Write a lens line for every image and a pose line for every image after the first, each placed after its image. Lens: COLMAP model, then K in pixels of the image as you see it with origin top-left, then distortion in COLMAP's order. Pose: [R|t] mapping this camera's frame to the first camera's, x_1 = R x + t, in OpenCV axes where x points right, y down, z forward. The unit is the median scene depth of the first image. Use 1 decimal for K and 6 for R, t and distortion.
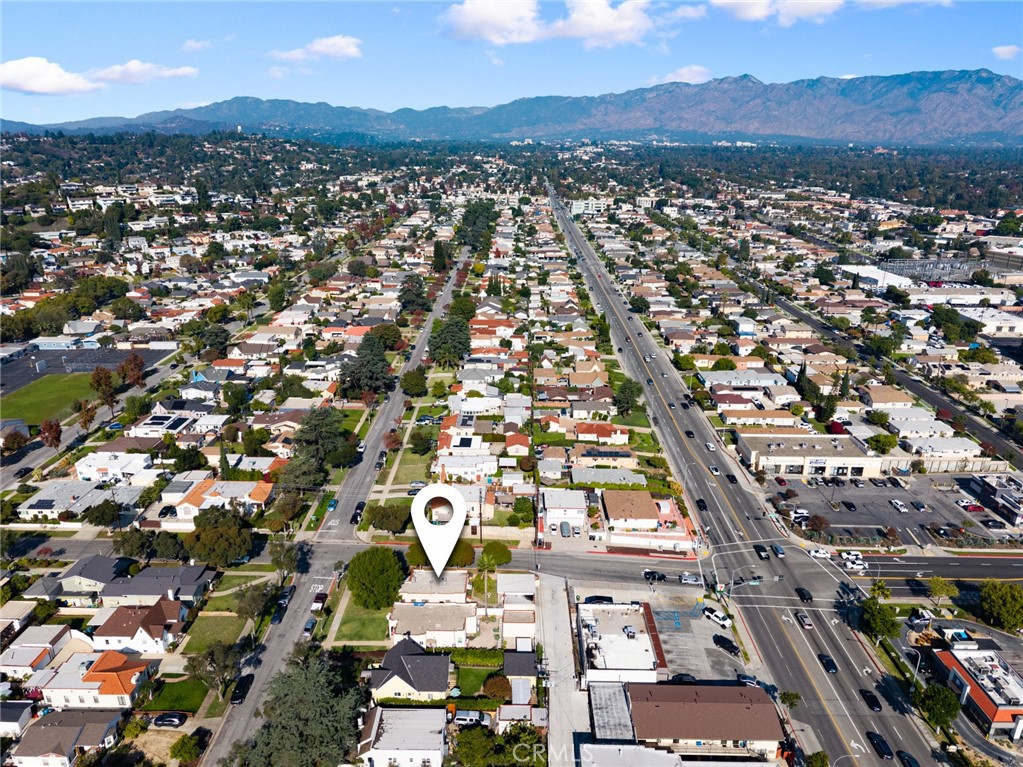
lens RADIAL K [[688.1, 0, 511.5], [0, 688.1, 383.5], [0, 0, 1]] dist [0.039760, -0.042100]
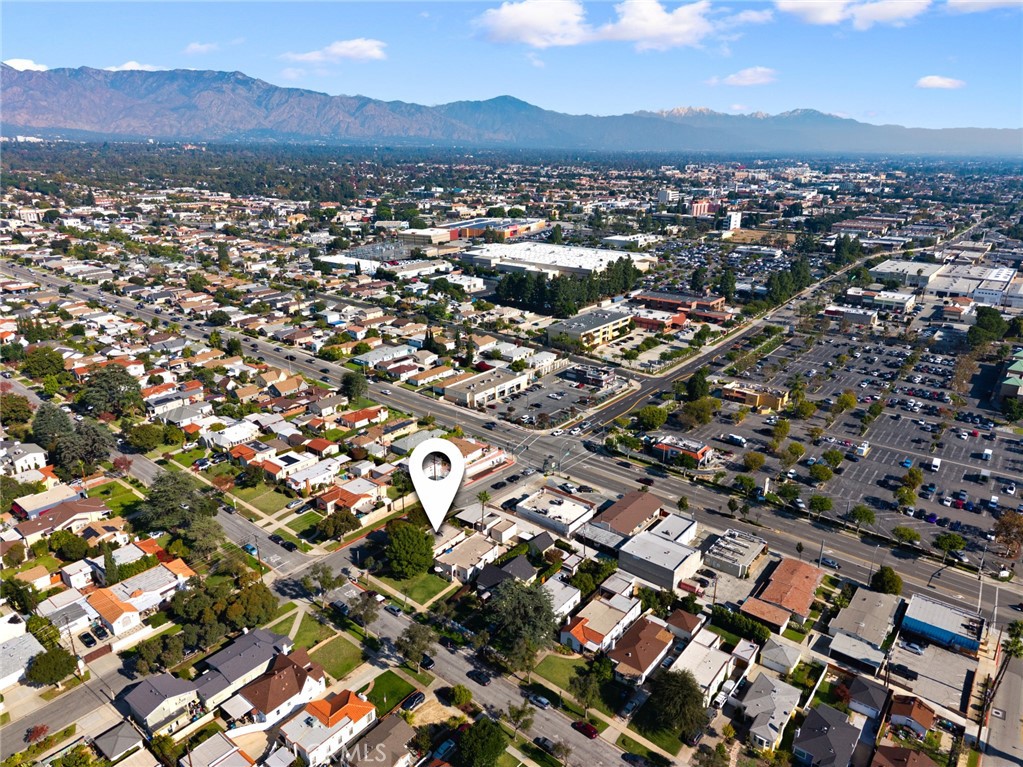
lens RADIAL K [[688.1, 0, 511.5], [0, 688.1, 383.5], [0, 0, 1]] dist [0.039760, -0.042100]
pose [[0.605419, -0.261726, 0.751643, -0.553564], [0.254848, 0.958411, 0.128454, -0.067570], [-0.754003, 0.113786, 0.646940, 0.026493]]
